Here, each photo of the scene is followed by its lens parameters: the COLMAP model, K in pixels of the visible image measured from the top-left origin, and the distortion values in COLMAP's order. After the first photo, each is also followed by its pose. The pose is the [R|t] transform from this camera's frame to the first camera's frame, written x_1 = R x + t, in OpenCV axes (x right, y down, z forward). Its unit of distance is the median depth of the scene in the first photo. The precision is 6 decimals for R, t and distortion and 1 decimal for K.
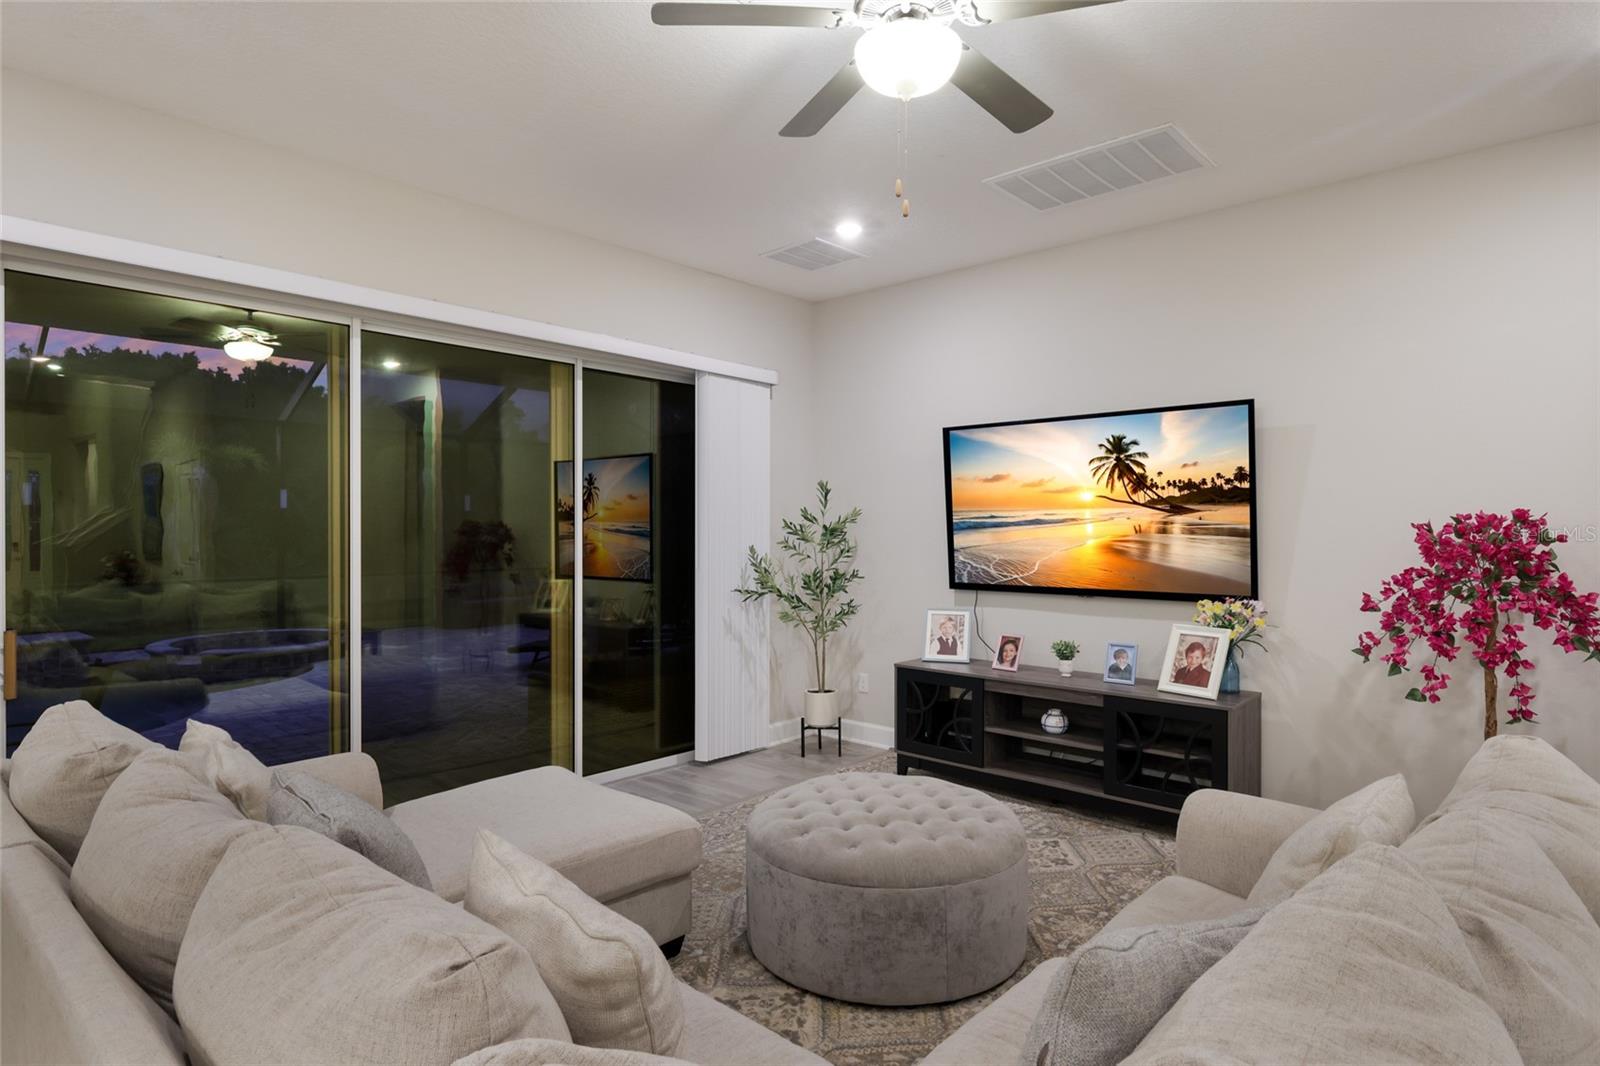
lens RADIAL K [[840.6, 0, 810.5], [0, 840.6, 533.1], [0, 0, 1]] dist [-0.000523, 0.000092]
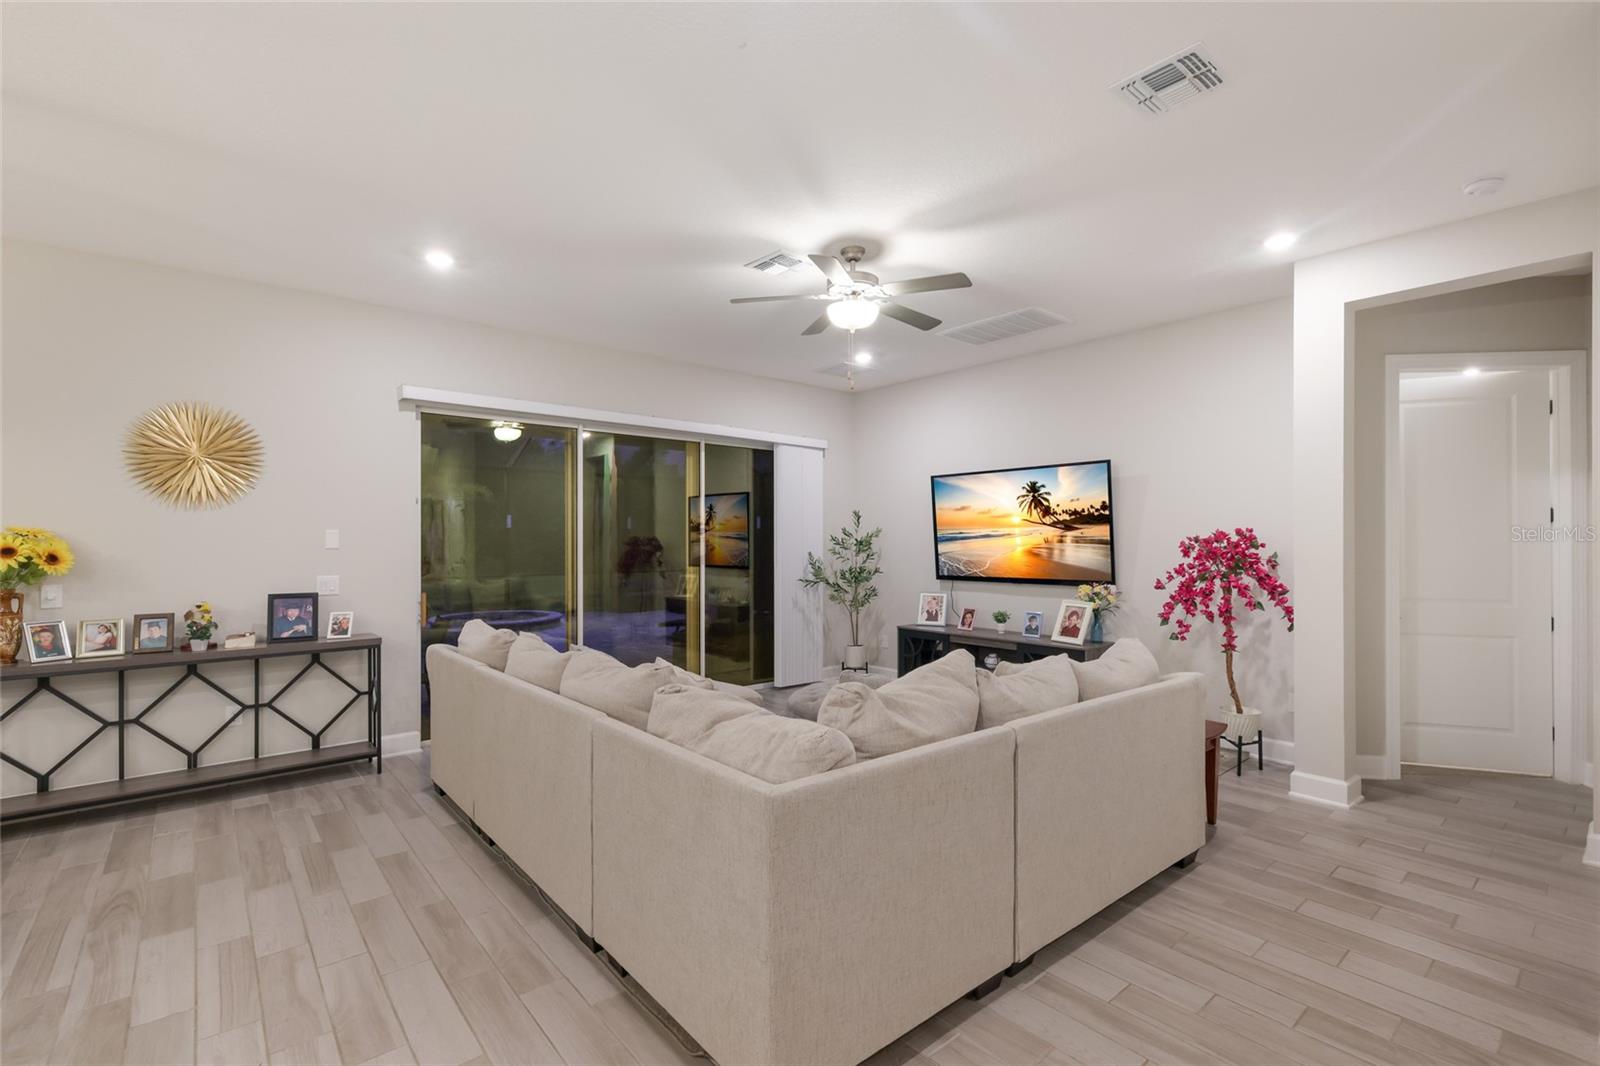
lens RADIAL K [[705.0, 0, 804.9], [0, 705.0, 537.9], [0, 0, 1]] dist [0.003371, 0.000276]
pose [[0.991116, -0.004741, -0.132913, 0.107070], [0.003522, 0.999950, -0.009402, 0.001161], [0.132951, 0.008850, 0.991083, -0.345935]]
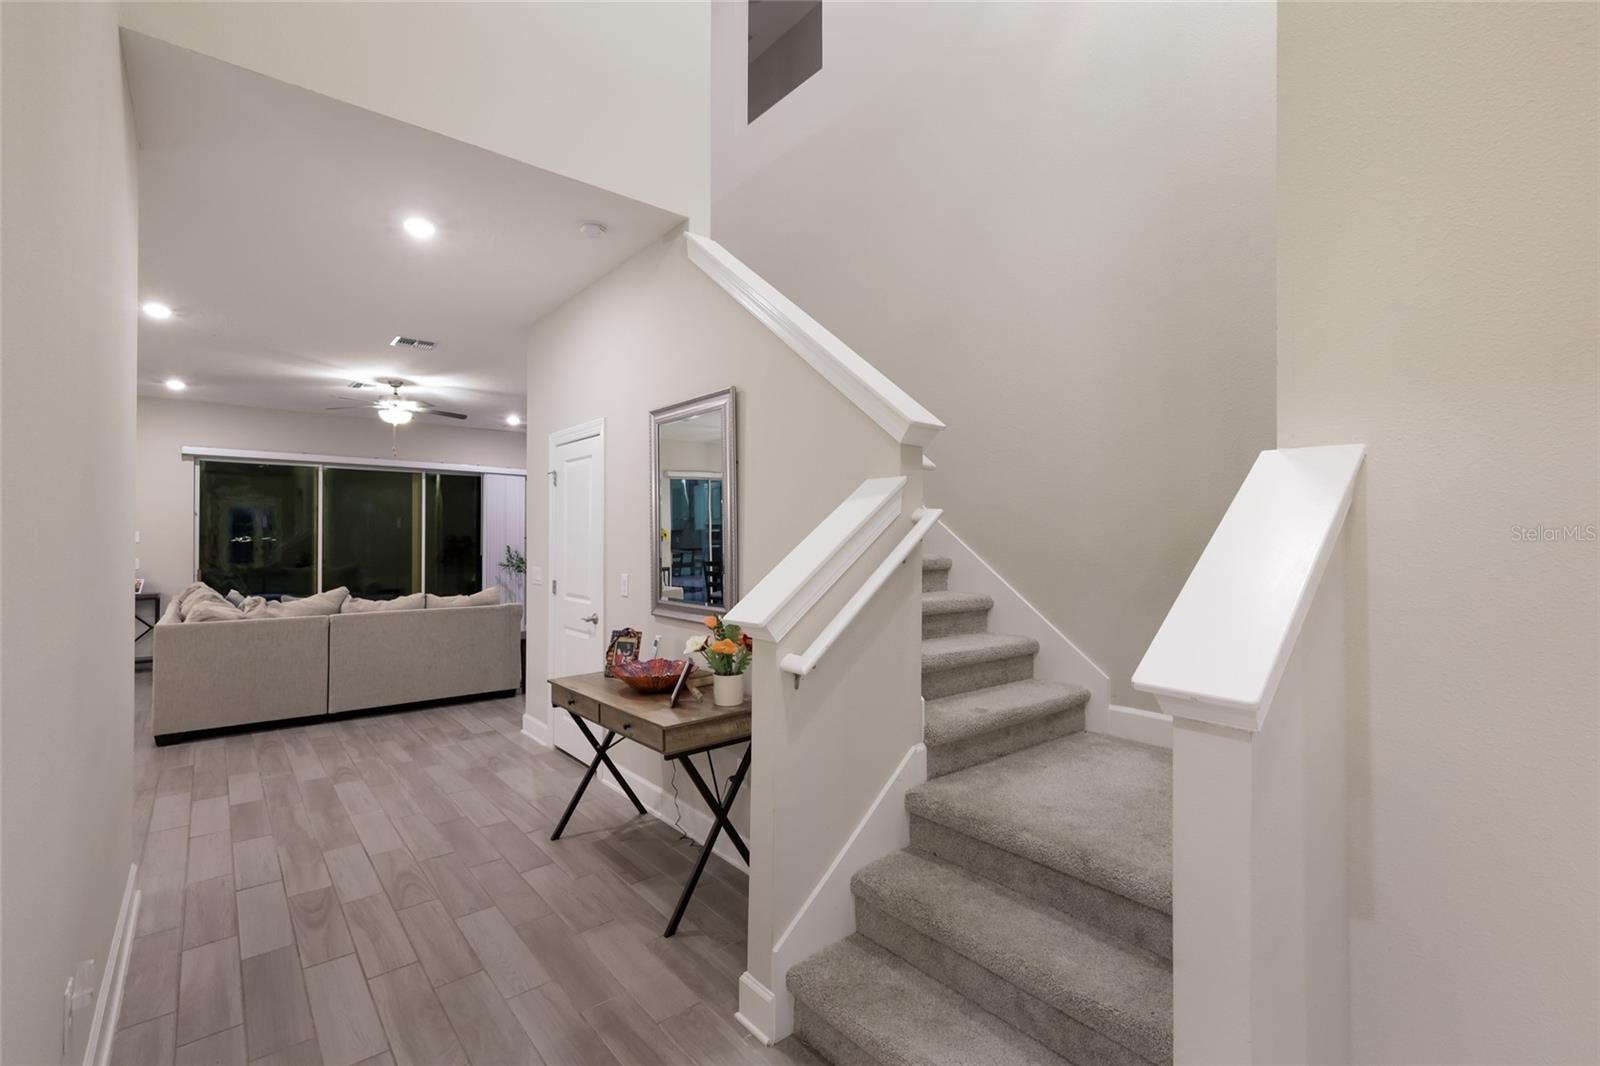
lens RADIAL K [[697.7, 0, 801.2], [0, 697.7, 534.8], [0, 0, 1]] dist [0.004864, -0.000106]
pose [[0.990528, -0.006081, -0.137179, 1.100822], [0.004807, 0.999942, -0.009616, 0.008698], [0.137229, 0.008865, 0.990500, -0.886991]]
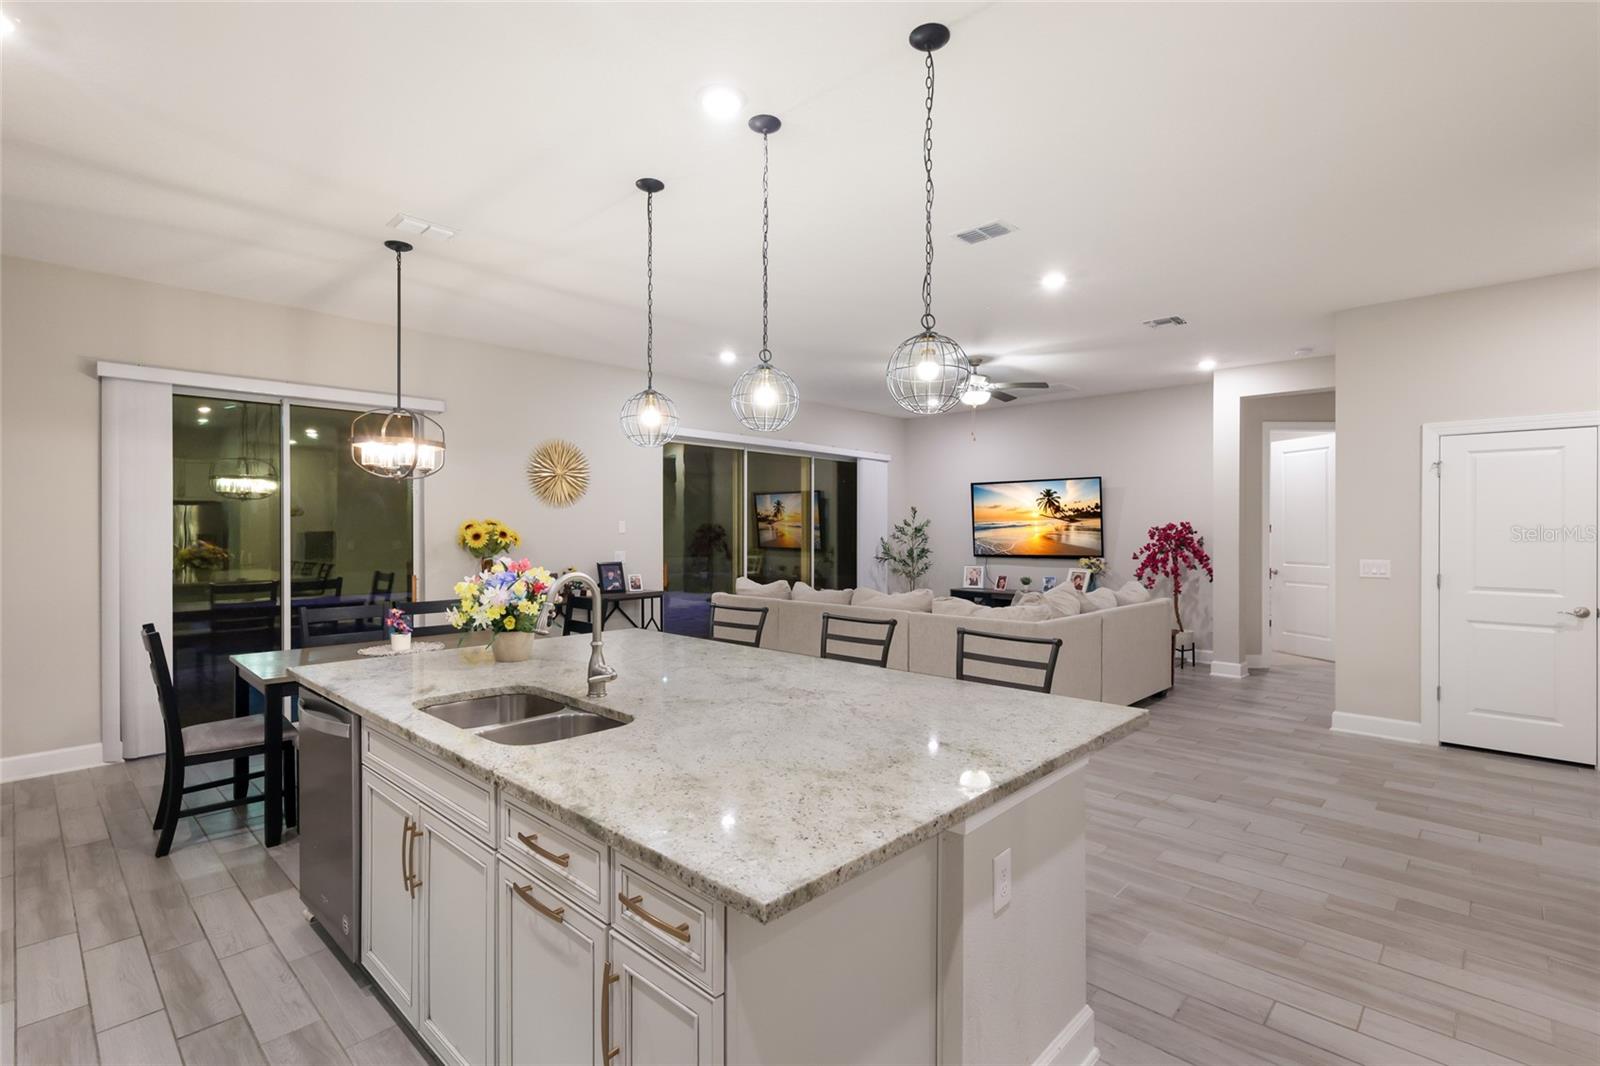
lens RADIAL K [[739.4, 0, 806.9], [0, 739.4, 531.3], [0, 0, 1]] dist [-0.002490, -0.000032]
pose [[0.999711, -0.002390, -0.023917, -0.238604], [0.002355, 0.999996, -0.001486, 0.003091], [0.023920, 0.001429, 0.999713, -0.996670]]
